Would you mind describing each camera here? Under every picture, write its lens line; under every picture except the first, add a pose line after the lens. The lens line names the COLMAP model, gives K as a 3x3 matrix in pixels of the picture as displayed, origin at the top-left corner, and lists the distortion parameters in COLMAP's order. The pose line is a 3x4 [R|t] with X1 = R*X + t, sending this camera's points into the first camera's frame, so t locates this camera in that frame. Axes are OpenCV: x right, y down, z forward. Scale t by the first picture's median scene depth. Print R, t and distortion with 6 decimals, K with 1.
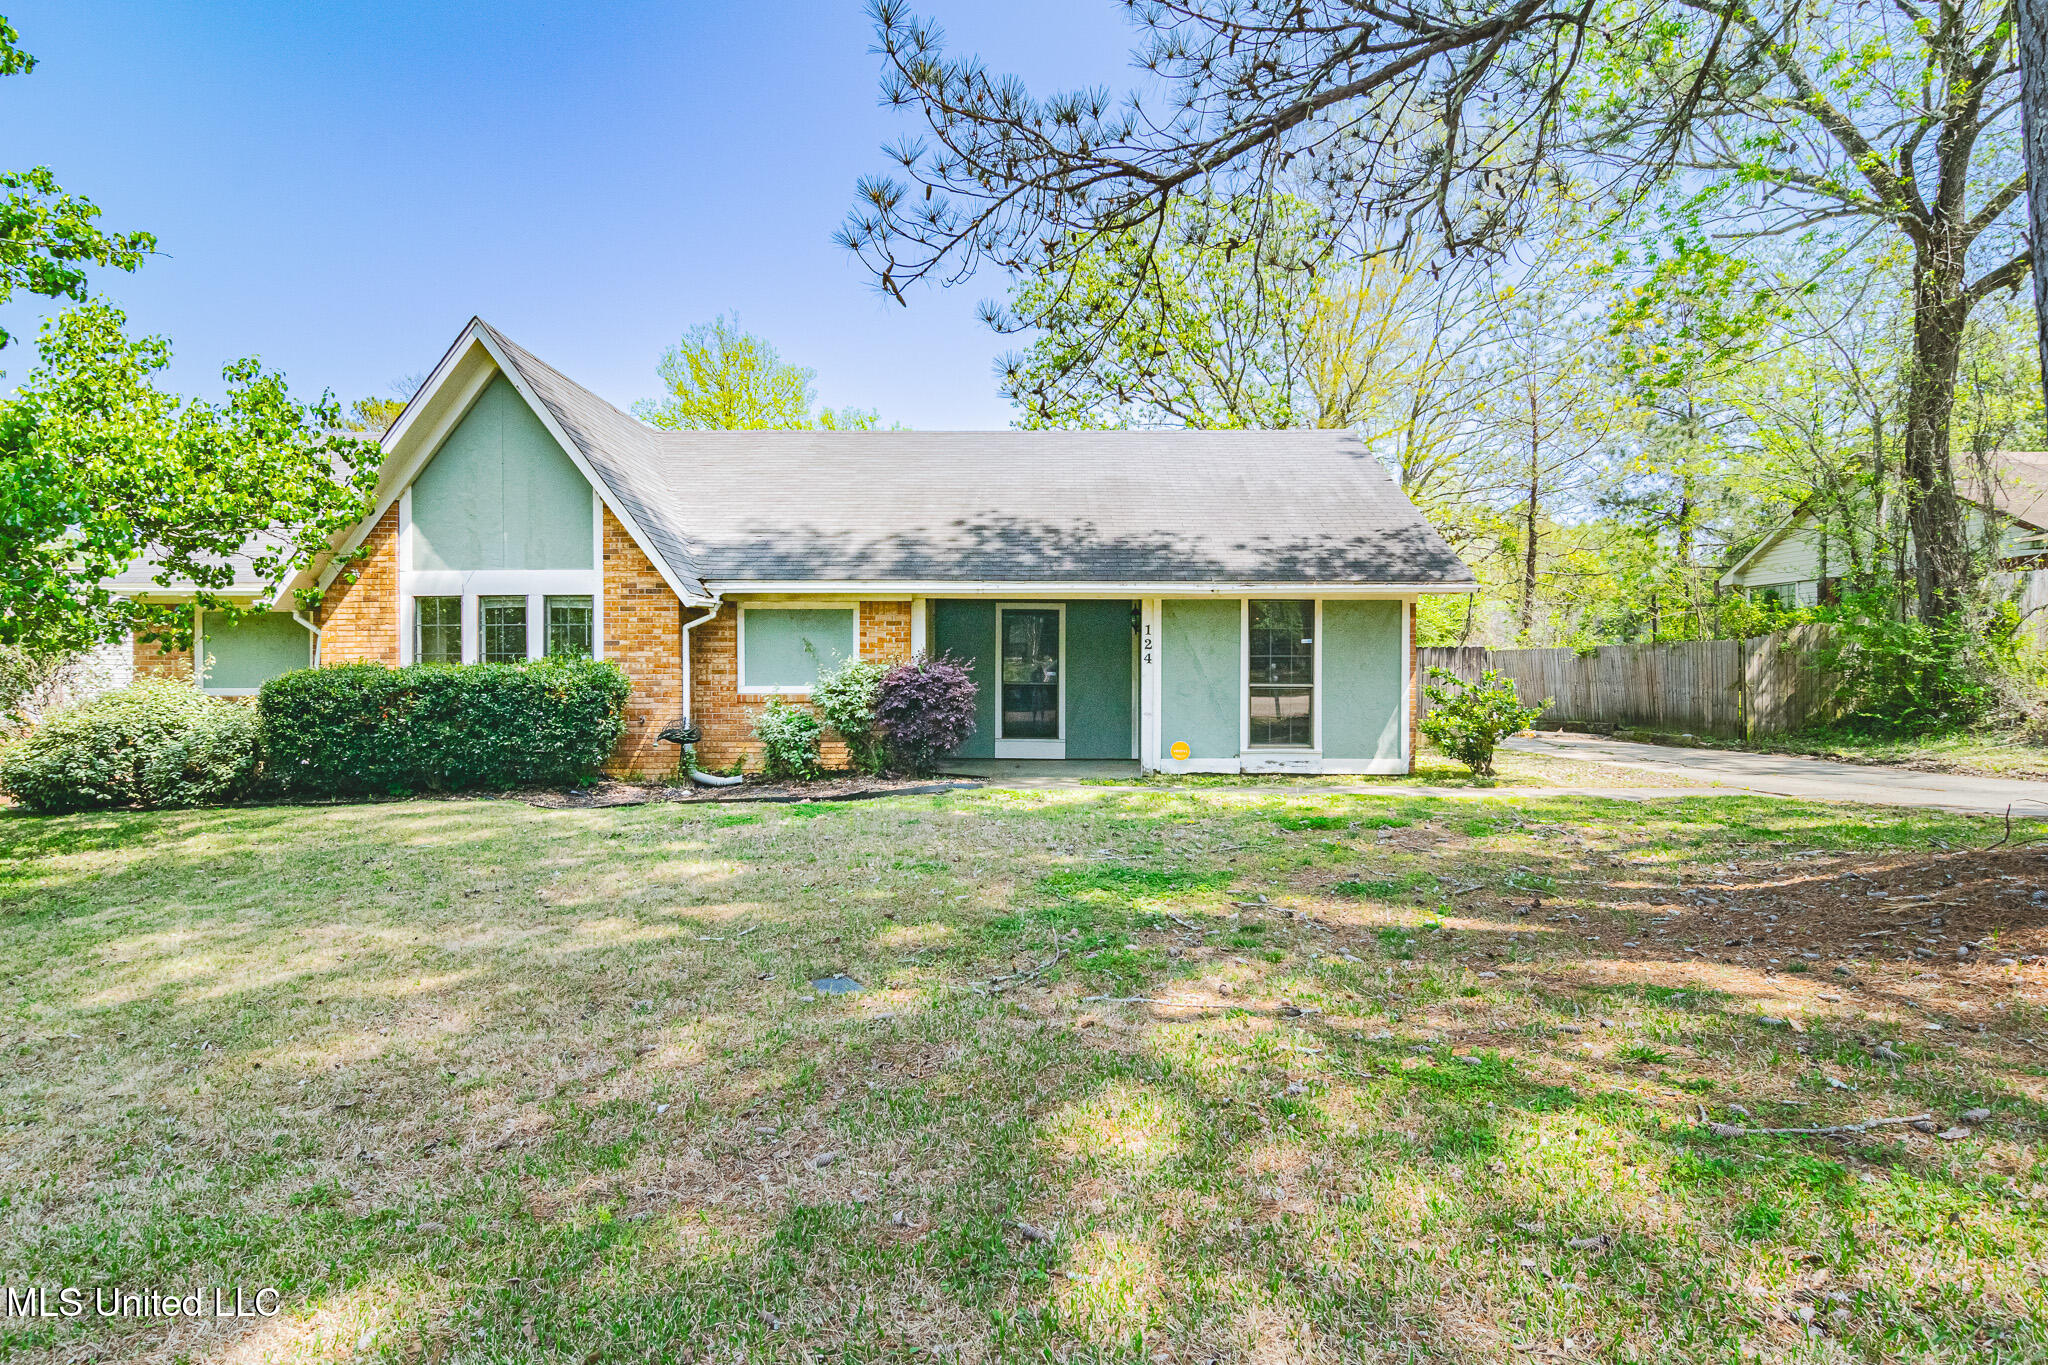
lens RADIAL K [[1098.1, 0, 1024.0], [0, 1098.1, 682.5], [0, 0, 1]] dist [0.012254, -0.000094]
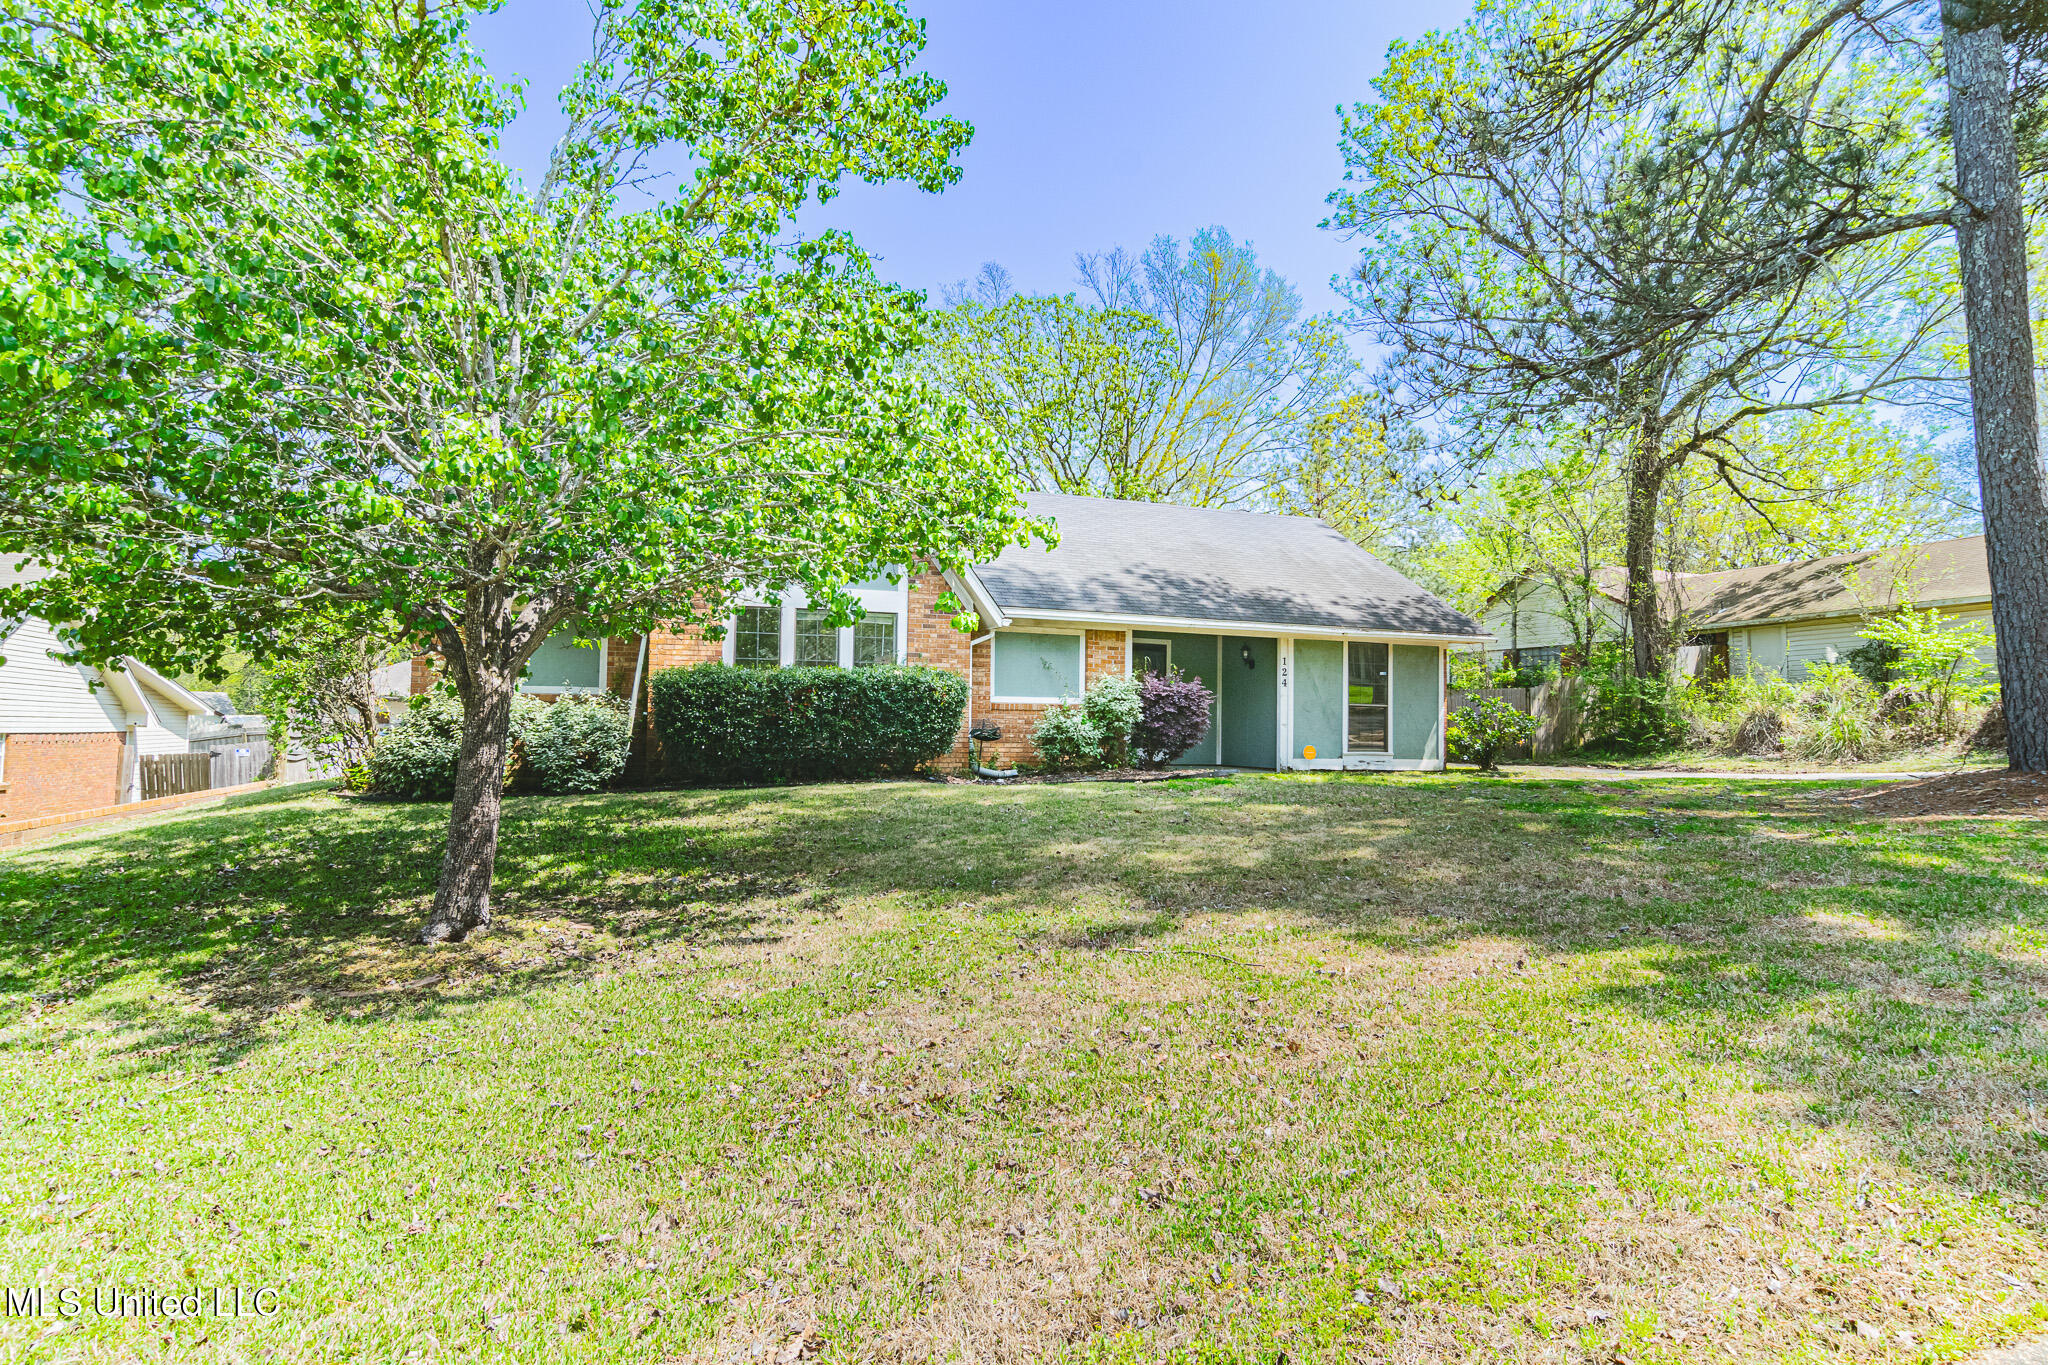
lens RADIAL K [[1098.1, 0, 1024.0], [0, 1098.1, 682.5], [0, 0, 1]] dist [0.012254, -0.000094]
pose [[0.936397, 0.028958, 0.349745, -0.667657], [-0.011790, 0.998623, -0.051117, 0.050595], [-0.350744, 0.043742, 0.935449, -0.130649]]
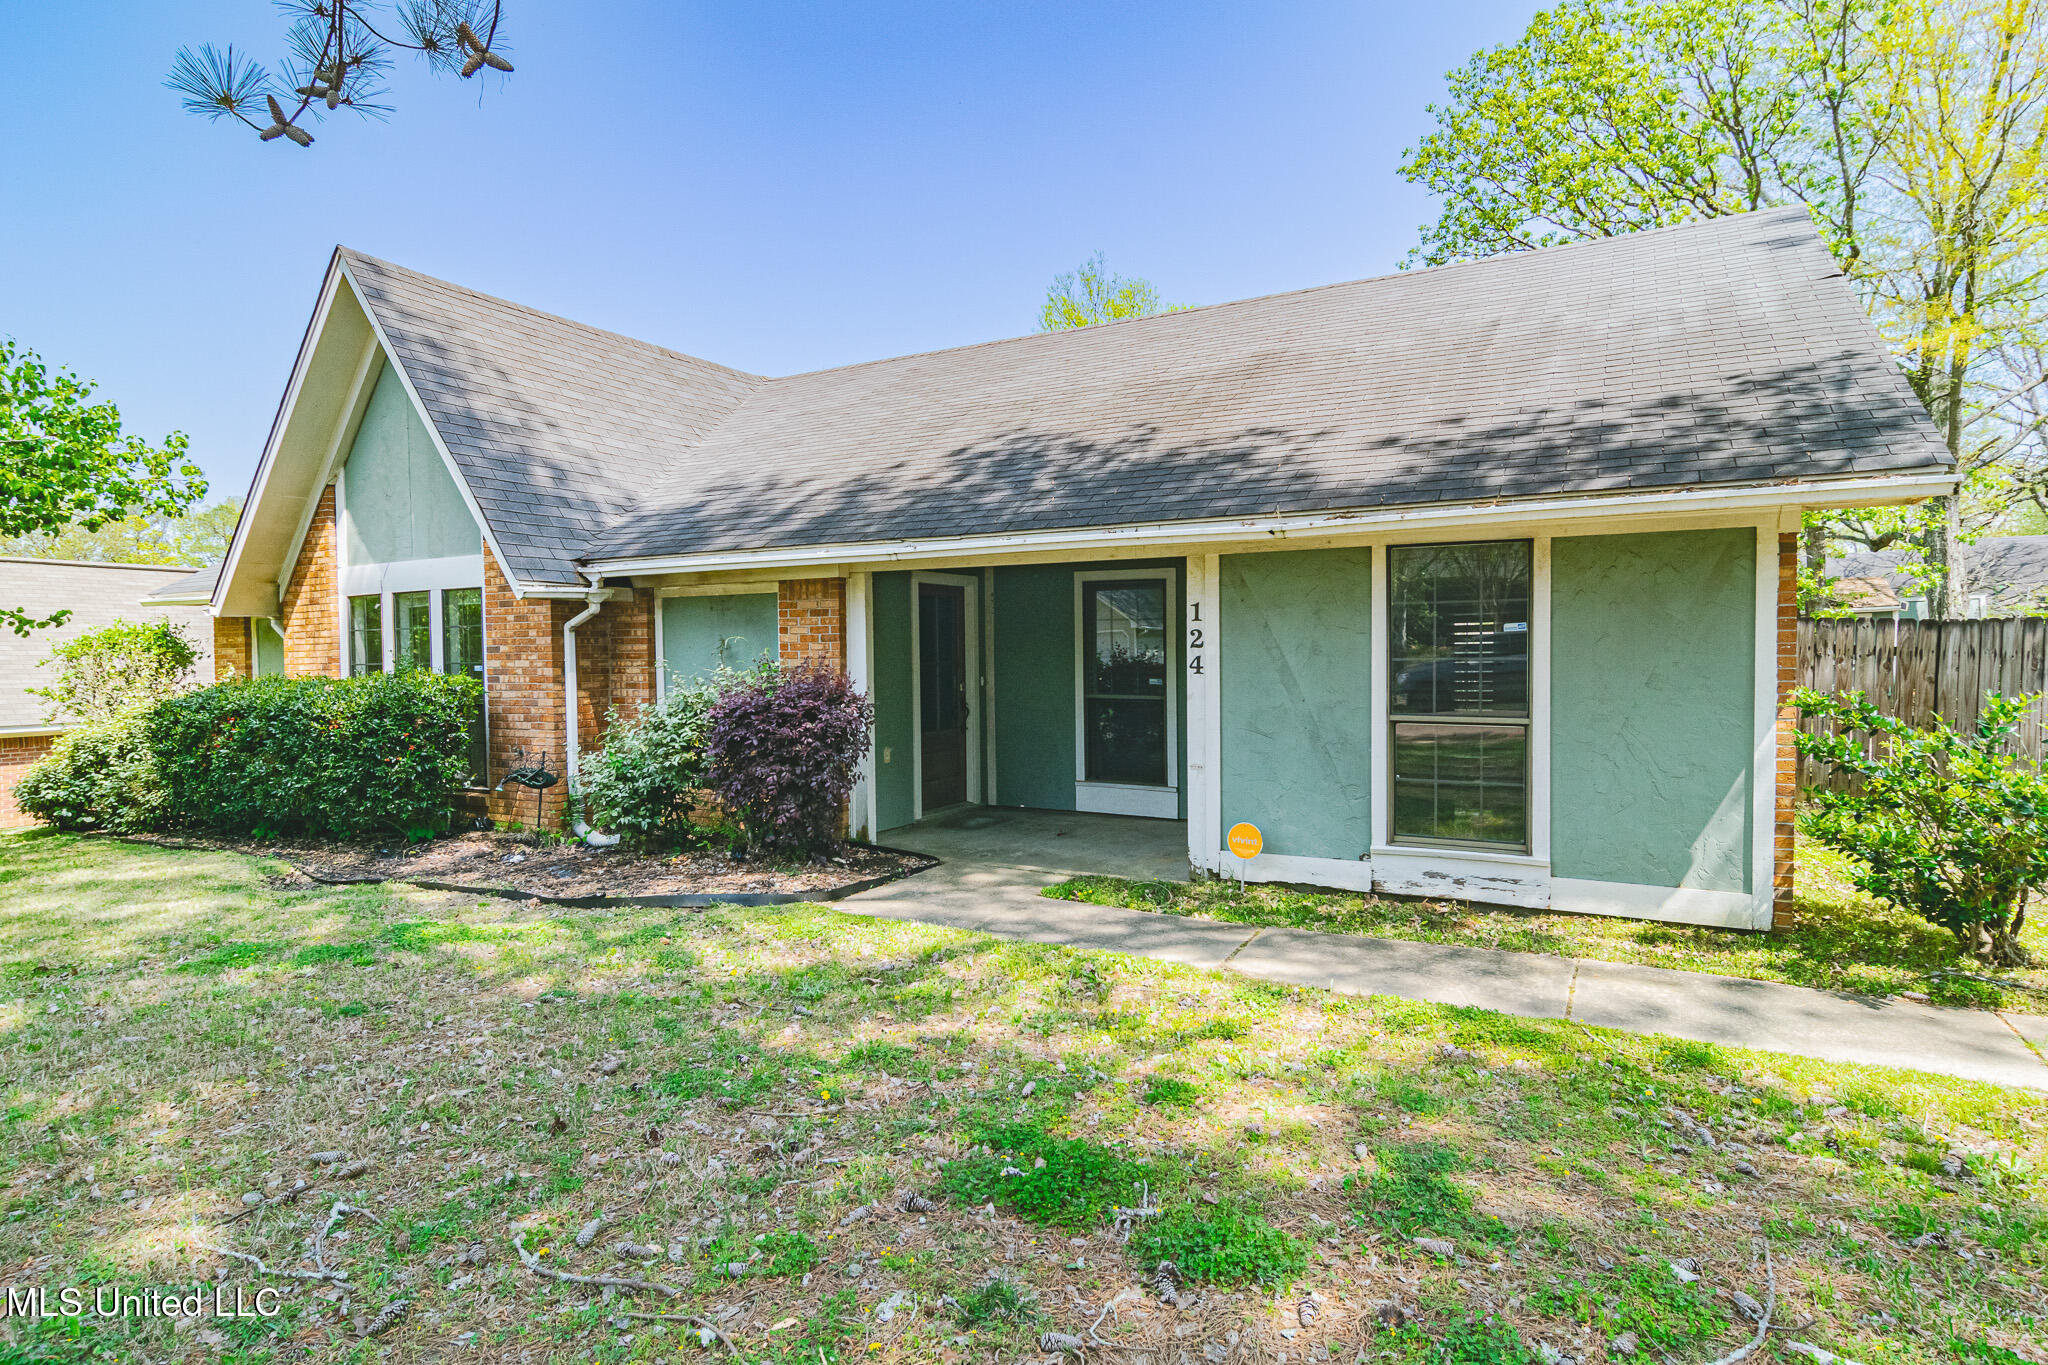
lens RADIAL K [[1098.6, 0, 1024.0], [0, 1098.6, 682.5], [0, 0, 1]] dist [0.005162, 0.001799]
pose [[0.879639, 0.003988, -0.475626, 0.308220], [0.008401, 0.999679, 0.023919, -0.027996], [0.475569, -0.025036, 0.879322, 0.502195]]
